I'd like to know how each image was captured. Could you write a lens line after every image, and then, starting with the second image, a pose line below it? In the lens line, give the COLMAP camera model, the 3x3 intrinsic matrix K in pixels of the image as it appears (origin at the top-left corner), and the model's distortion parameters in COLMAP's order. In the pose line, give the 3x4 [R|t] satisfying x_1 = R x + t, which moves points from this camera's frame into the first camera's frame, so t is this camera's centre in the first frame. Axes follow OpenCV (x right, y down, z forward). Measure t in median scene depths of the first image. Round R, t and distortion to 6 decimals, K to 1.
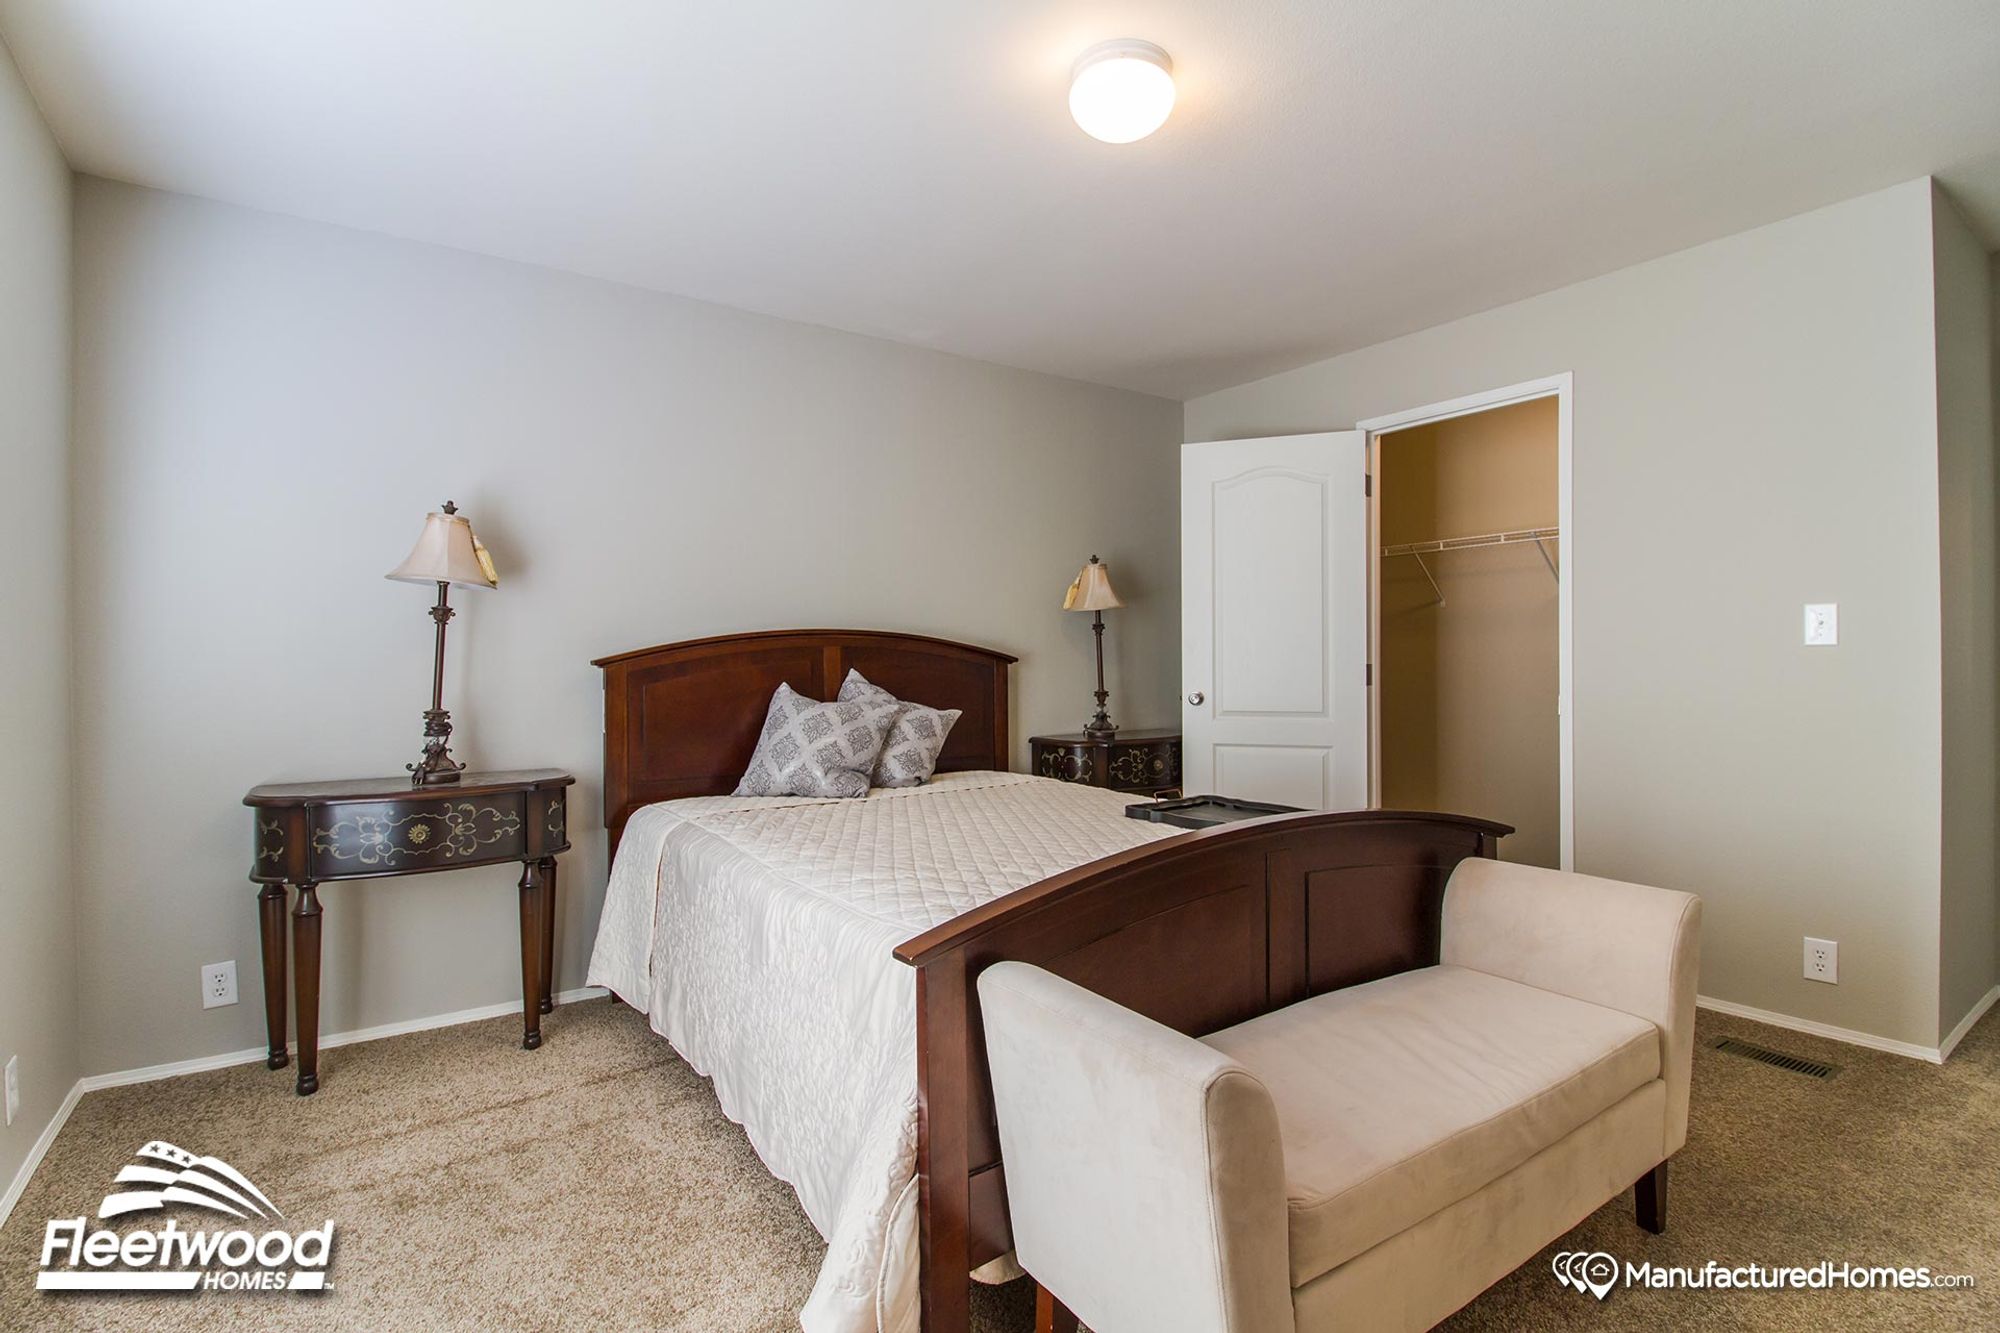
lens RADIAL K [[941.9, 0, 986.7], [0, 941.9, 689.2], [0, 0, 1]] dist [0.000010, -0.017624]
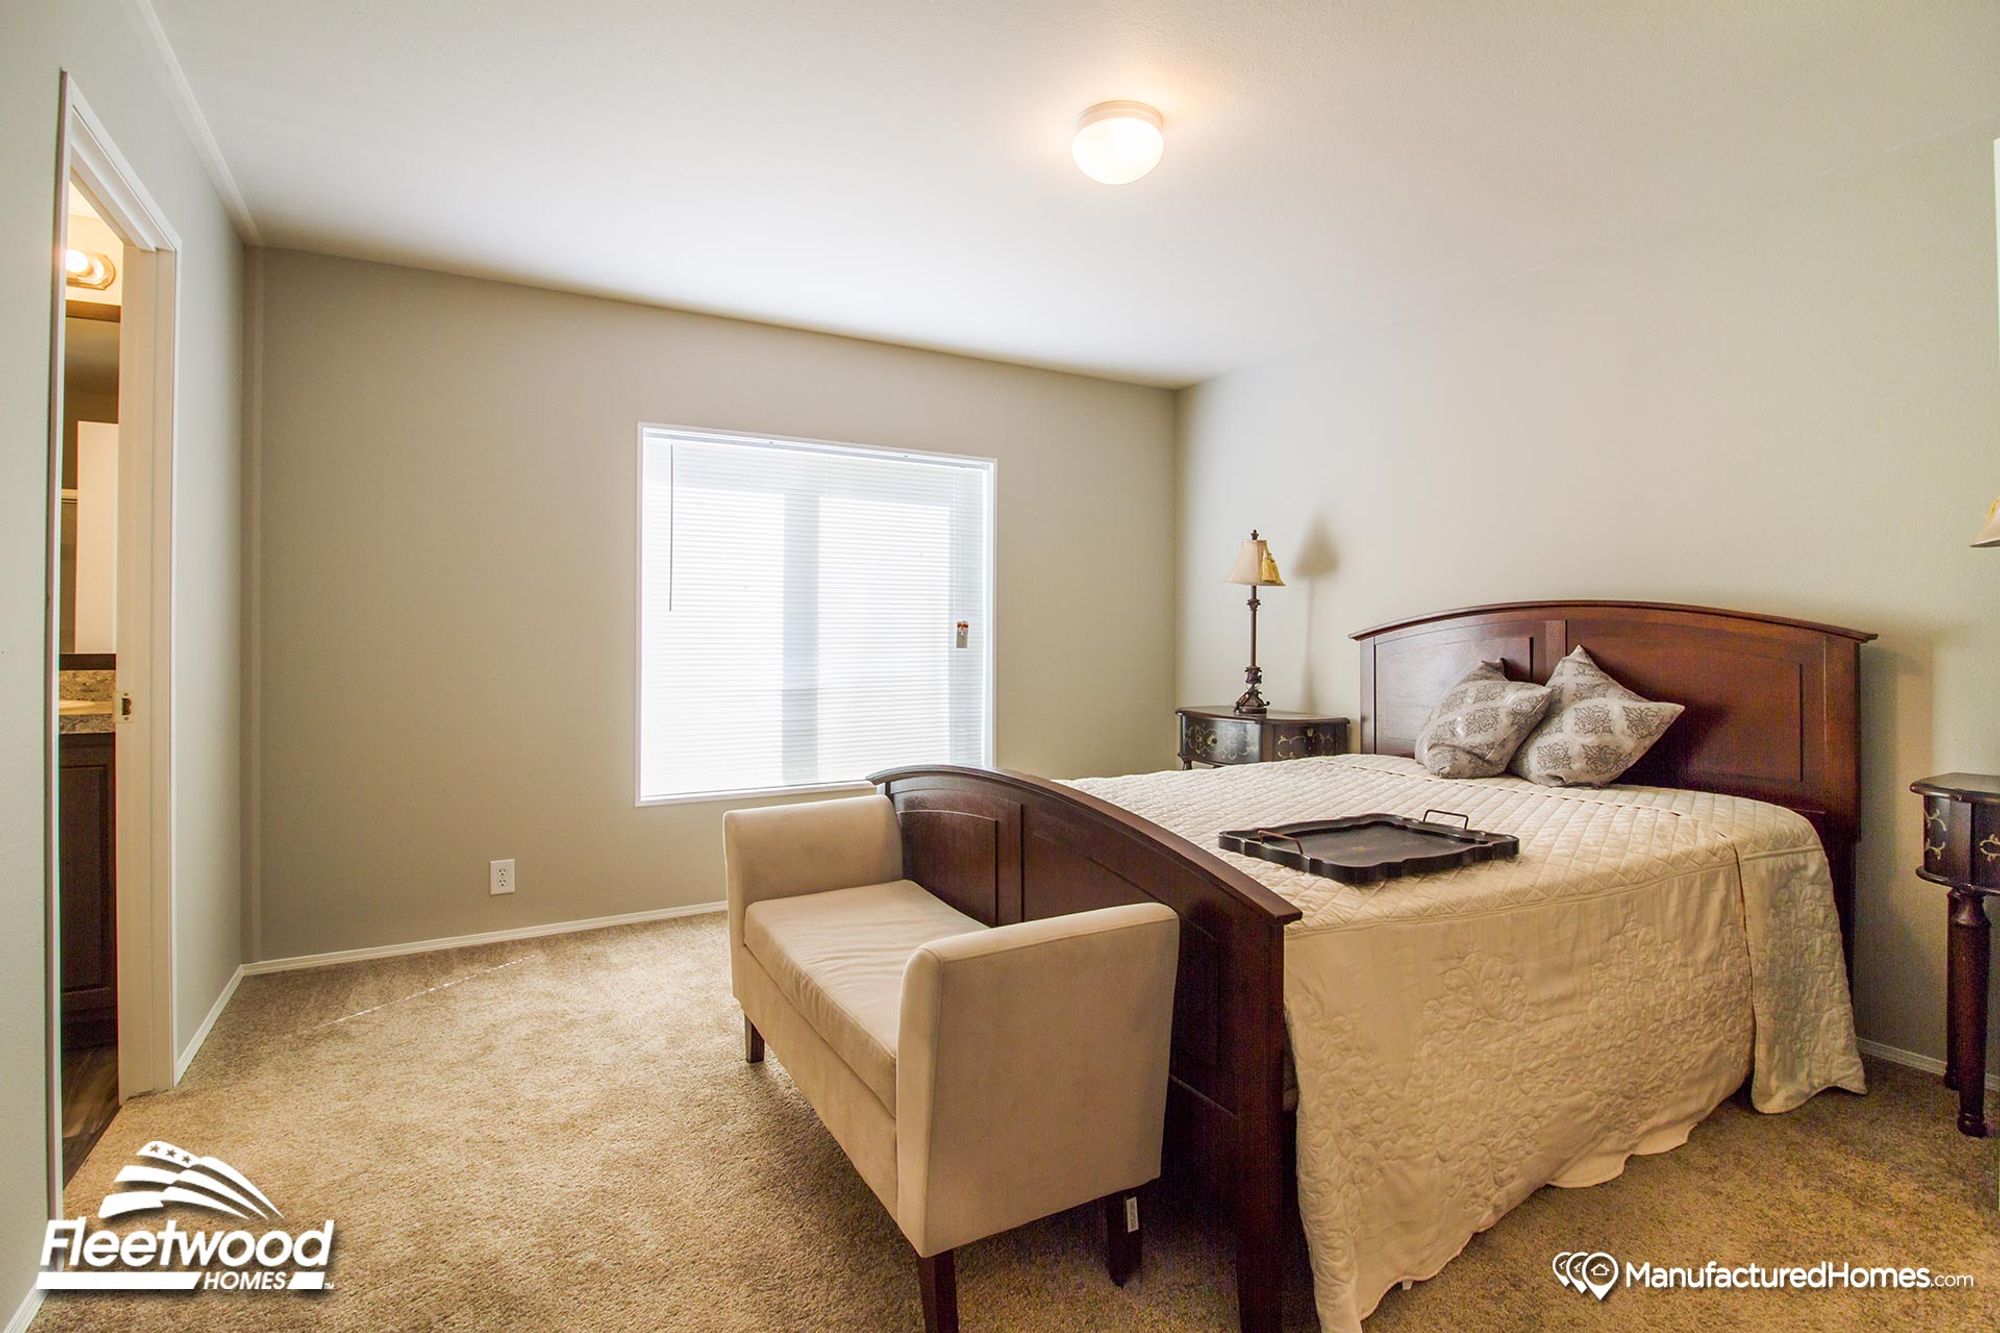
lens RADIAL K [[941.9, 0, 986.7], [0, 941.9, 689.2], [0, 0, 1]] dist [0.000010, -0.017624]
pose [[-0.093982, 0.061217, -0.993690, 0.857499], [-0.034667, 0.997301, 0.064719, -0.021935], [0.994970, 0.040531, -0.091606, 0.606031]]
